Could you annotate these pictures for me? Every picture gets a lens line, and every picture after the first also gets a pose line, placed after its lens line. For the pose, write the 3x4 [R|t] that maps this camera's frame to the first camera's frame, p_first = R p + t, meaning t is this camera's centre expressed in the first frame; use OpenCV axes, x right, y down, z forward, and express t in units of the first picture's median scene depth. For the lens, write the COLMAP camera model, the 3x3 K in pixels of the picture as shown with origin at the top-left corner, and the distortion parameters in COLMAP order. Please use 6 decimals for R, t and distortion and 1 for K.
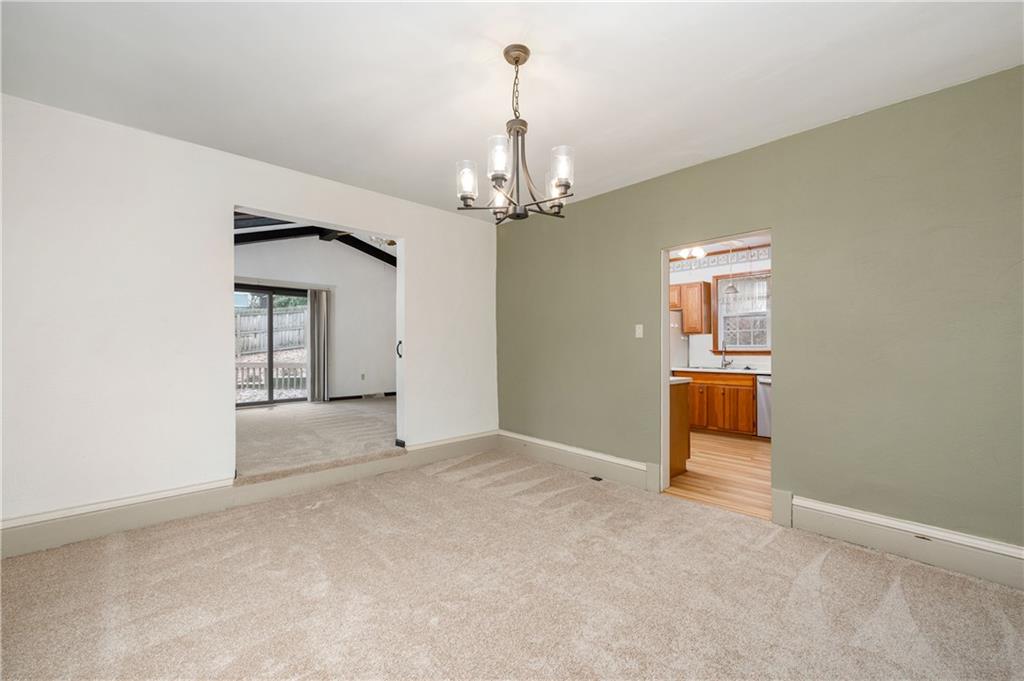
lens RADIAL K [[424.5, 0, 518.5], [0, 424.5, 343.8], [0, 0, 1]] dist [0.000262, 0.000136]
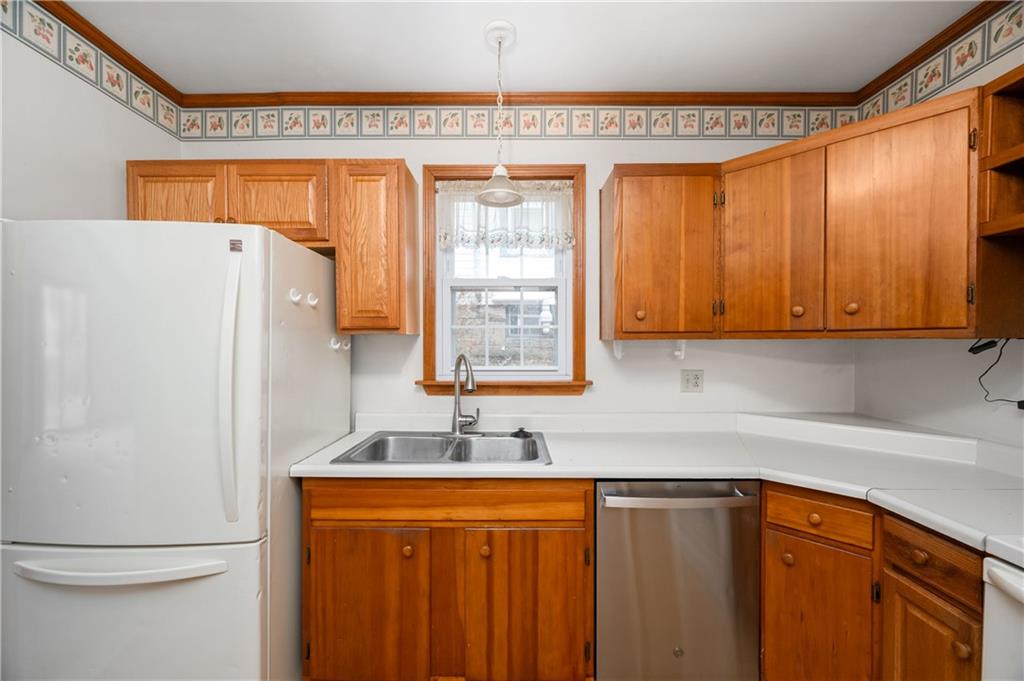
lens RADIAL K [[408.5, 0, 507.1], [0, 408.5, 344.7], [0, 0, 1]] dist [0.000686, 0.000153]
pose [[0.711625, -0.005569, 0.702537, 0.292994], [-0.002853, 0.999937, 0.010817, -0.019910], [-0.702553, -0.009702, 0.711565, 0.768311]]
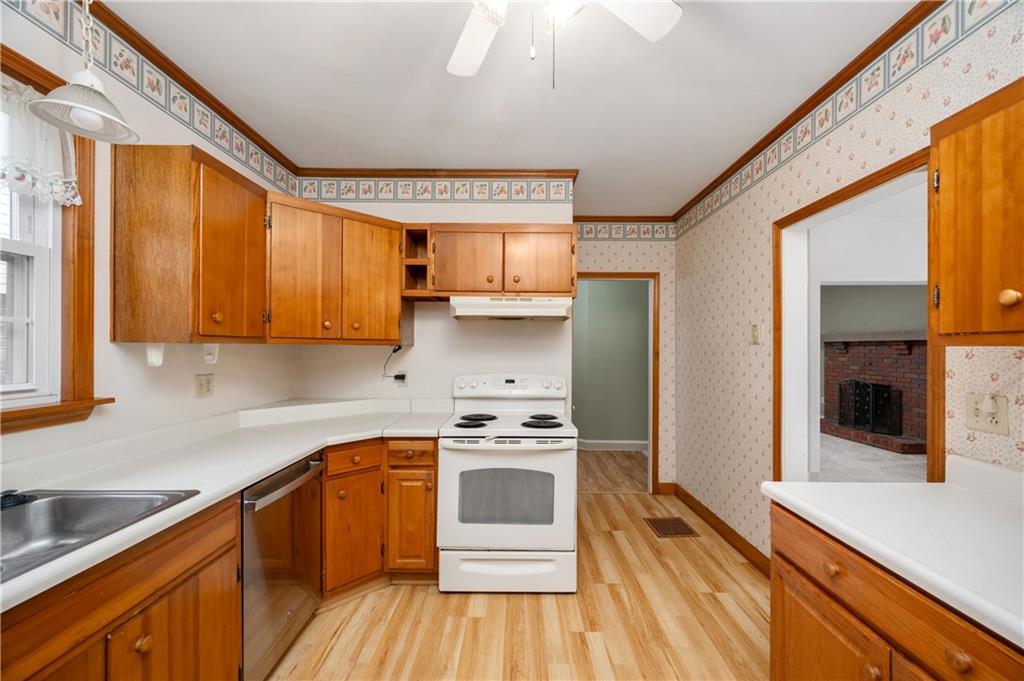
lens RADIAL K [[408.5, 0, 514.9], [0, 408.5, 349.3], [0, 0, 1]] dist [0.000686, 0.000153]
pose [[-0.705401, -0.006543, 0.708778, 0.223665], [-0.008941, 0.999960, 0.000333, -0.018431], [-0.708752, -0.006102, -0.705431, 0.967480]]
